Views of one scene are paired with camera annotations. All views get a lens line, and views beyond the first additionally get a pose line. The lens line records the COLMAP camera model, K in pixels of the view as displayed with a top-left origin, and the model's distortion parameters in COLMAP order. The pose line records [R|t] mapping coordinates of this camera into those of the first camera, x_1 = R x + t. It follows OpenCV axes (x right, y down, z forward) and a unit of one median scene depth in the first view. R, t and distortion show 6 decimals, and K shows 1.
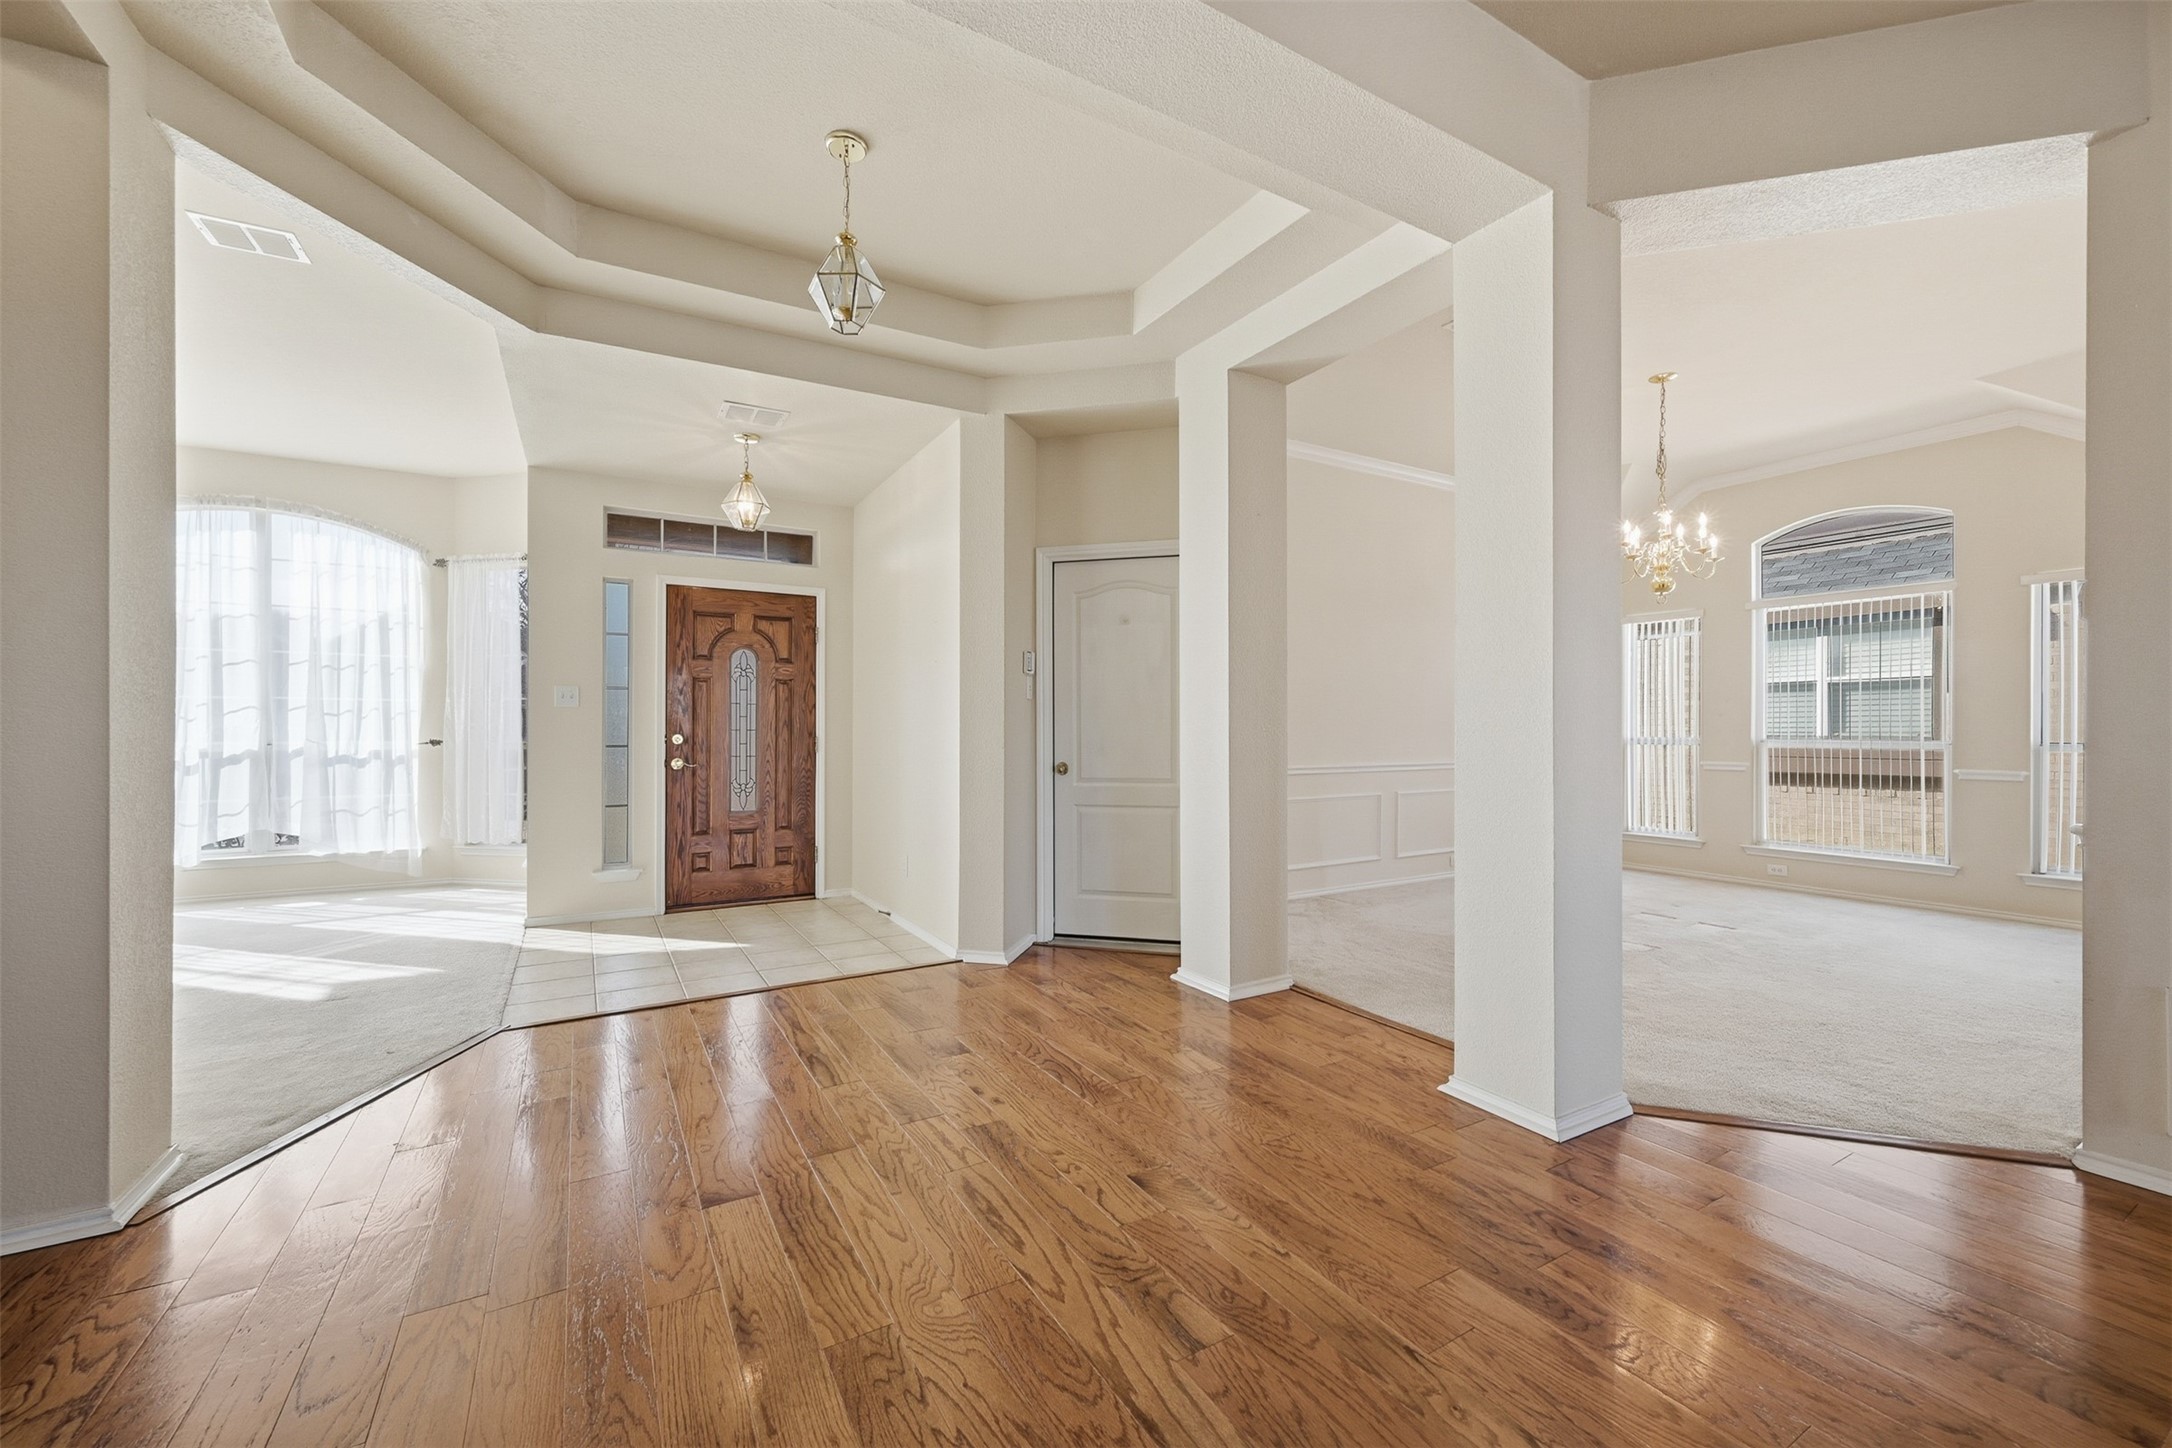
lens RADIAL K [[857.4, 0, 1090.5], [0, 857.4, 727.3], [0, 0, 1]] dist [0.002088, -0.000058]
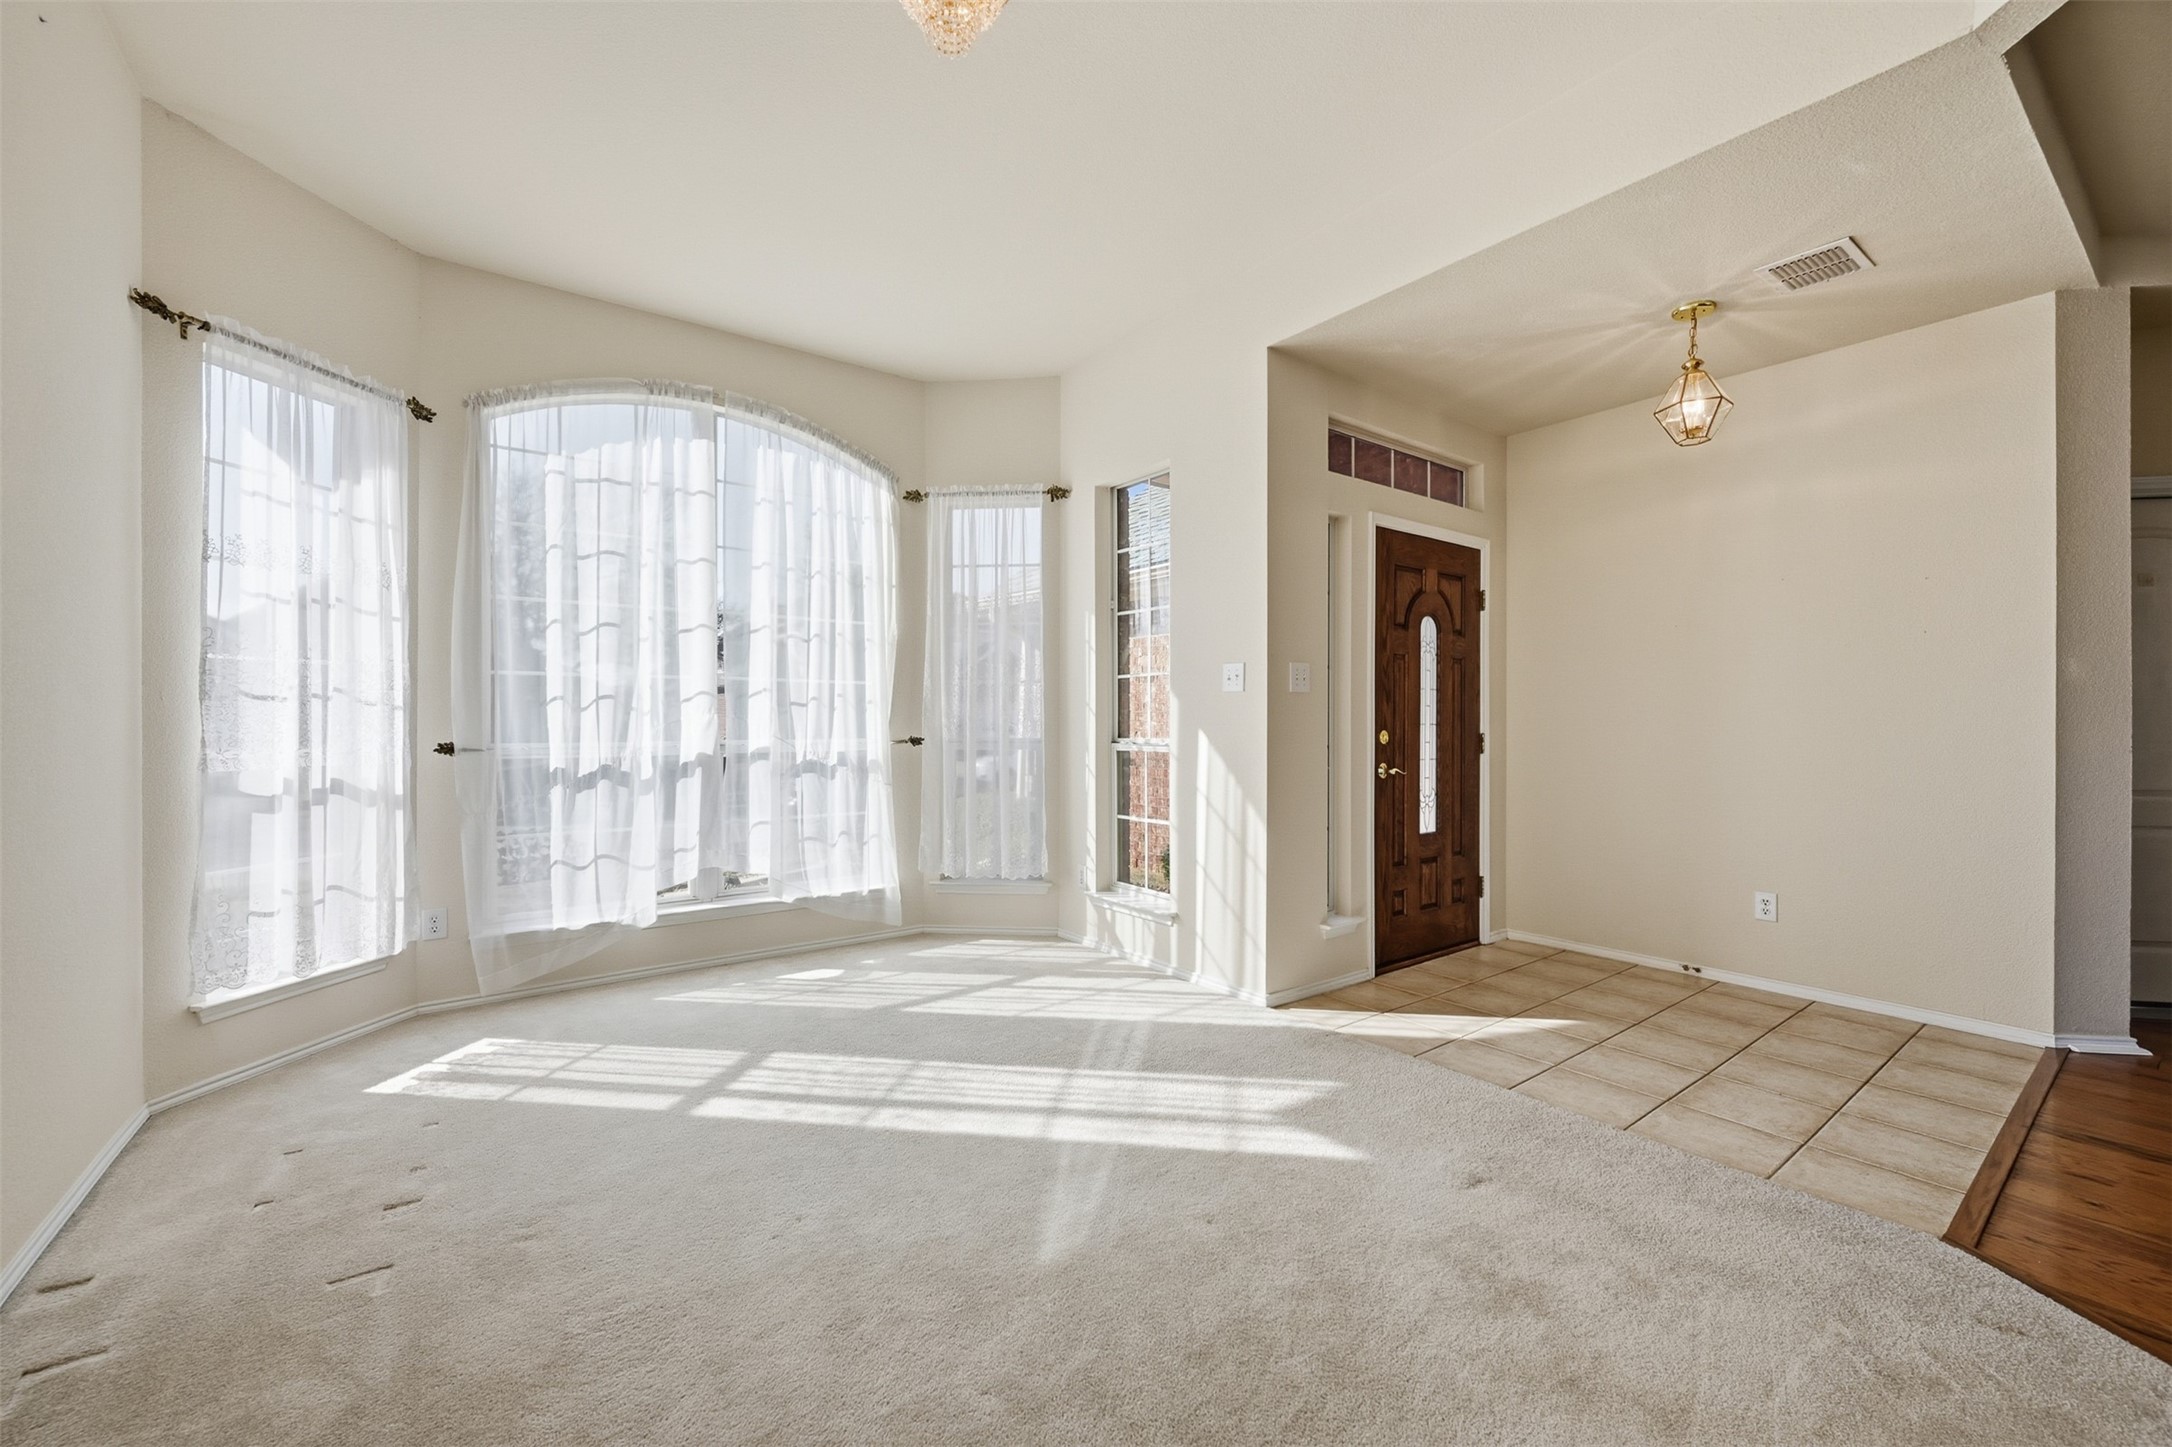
lens RADIAL K [[879.9, 0, 1071.5], [0, 879.9, 723.0], [0, 0, 1]] dist [0.013940, 0.000000]
pose [[0.993811, -0.000620, 0.111080, -0.738221], [-0.000110, 0.999978, 0.006566, -0.002979], [-0.111082, -0.006537, 0.993790, 0.247742]]
